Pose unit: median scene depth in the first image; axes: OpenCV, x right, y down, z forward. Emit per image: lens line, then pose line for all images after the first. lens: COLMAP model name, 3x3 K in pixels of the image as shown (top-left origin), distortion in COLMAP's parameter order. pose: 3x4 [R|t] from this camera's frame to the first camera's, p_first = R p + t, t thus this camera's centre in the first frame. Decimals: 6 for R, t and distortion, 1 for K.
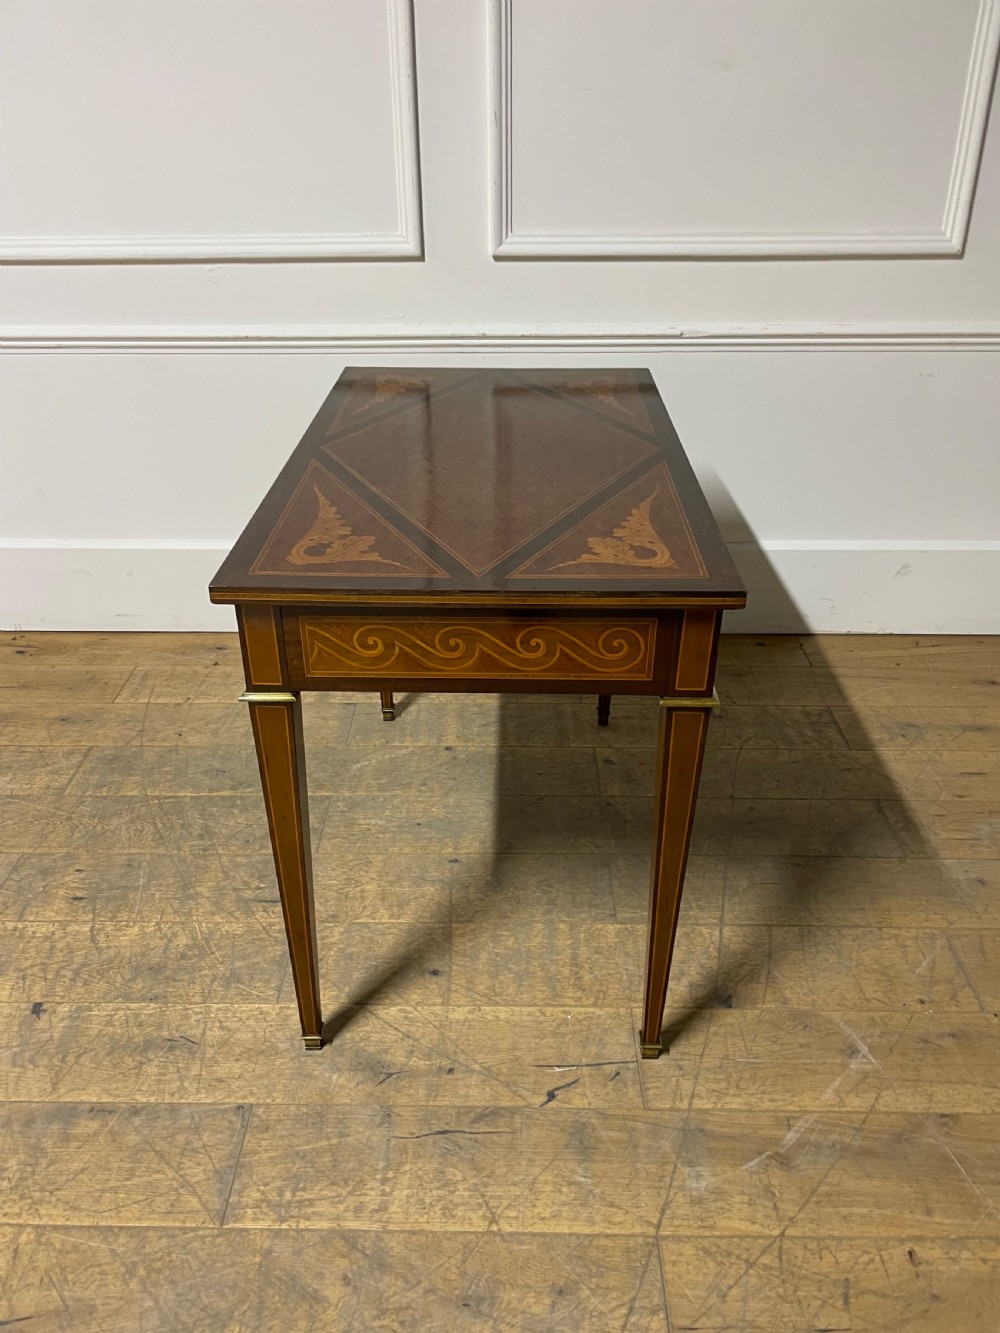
lens RADIAL K [[1030.8, 0, 496.0], [0, 1030.8, 677.7], [0, 0, 1]] dist [0.073205, -0.115172]
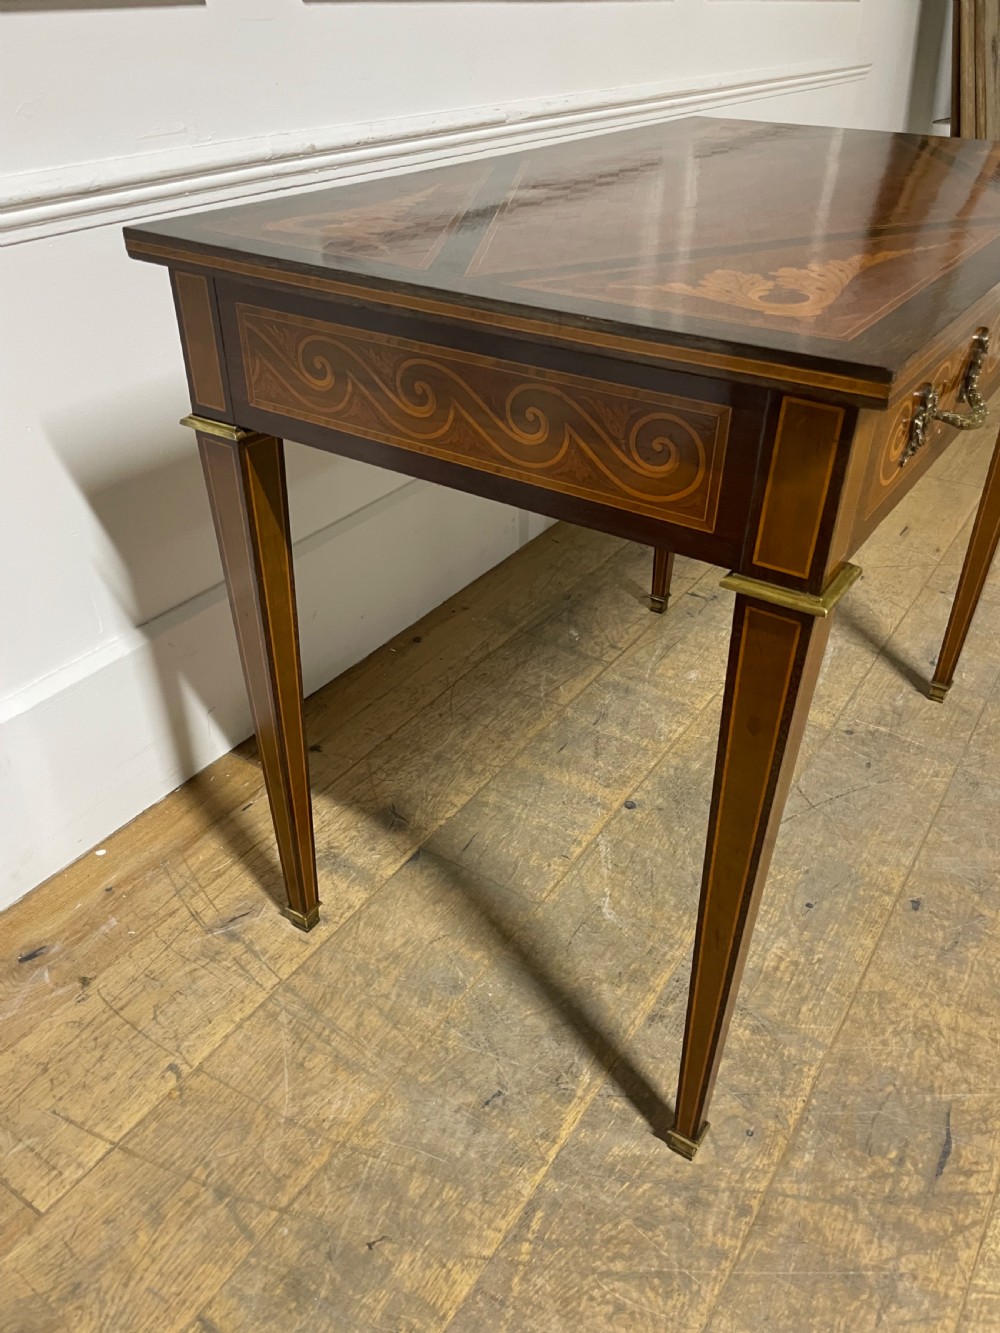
lens RADIAL K [[1030.8, 0, 515.0], [0, 1030.8, 669.2], [0, 0, 1]] dist [0.073205, -0.115172]
pose [[0.524738, -0.458769, 0.717064, -0.520596], [0.408825, 0.874665, 0.260428, -0.206447], [-0.746667, 0.156496, 0.646527, 0.662457]]
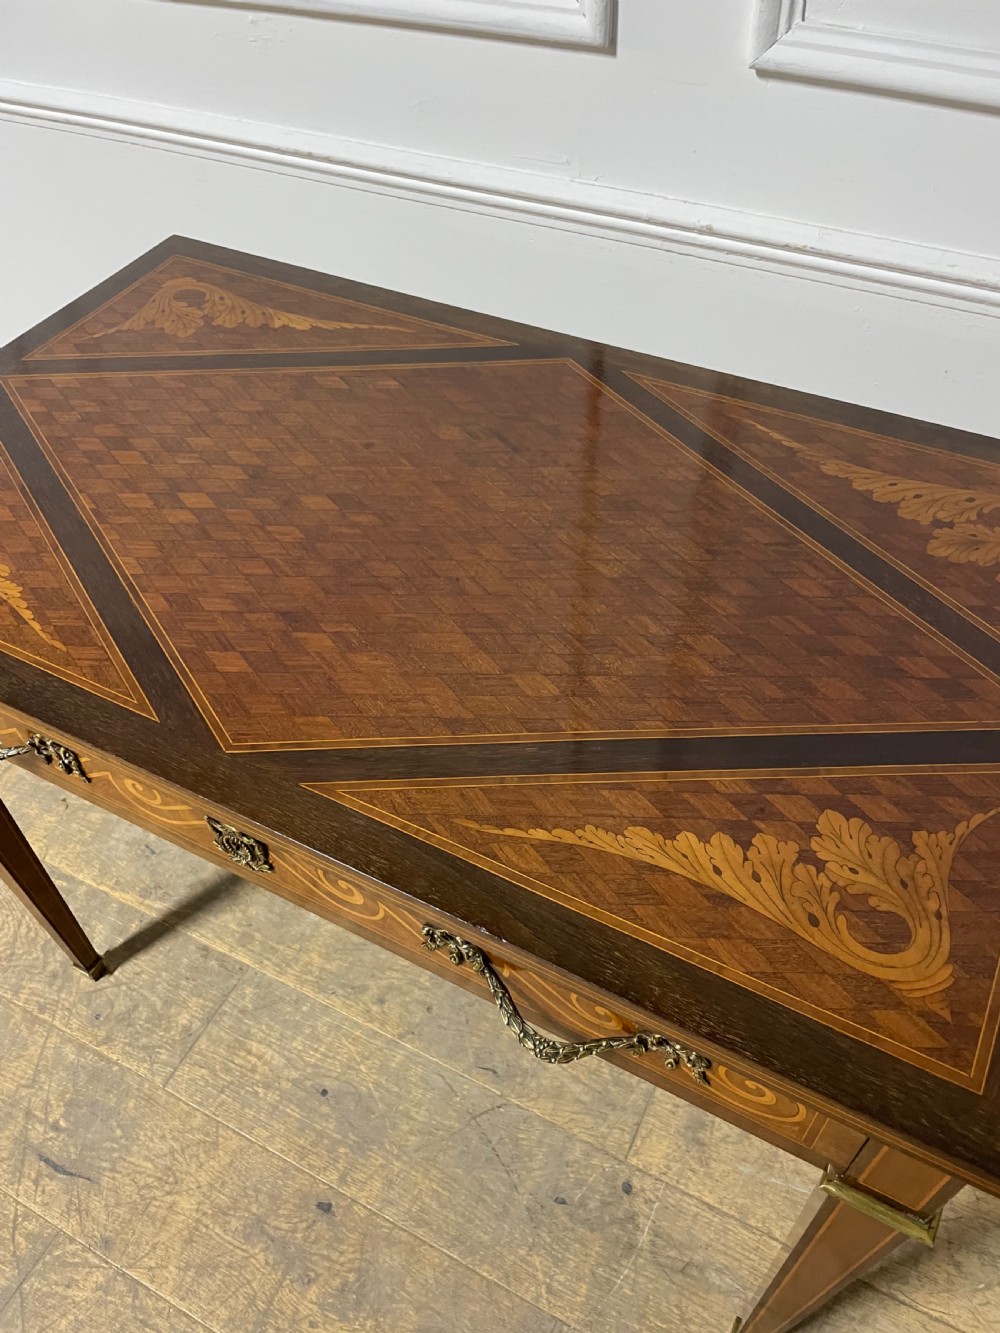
lens RADIAL K [[1030.8, 0, 501.6], [0, 1030.8, 677.7], [0, 0, 1]] dist [0.073205, -0.115172]
pose [[0.893862, 0.319187, -0.314850, 0.134329], [-0.198101, 0.911162, 0.361303, -0.322488], [0.402203, -0.260583, 0.877684, 0.516376]]
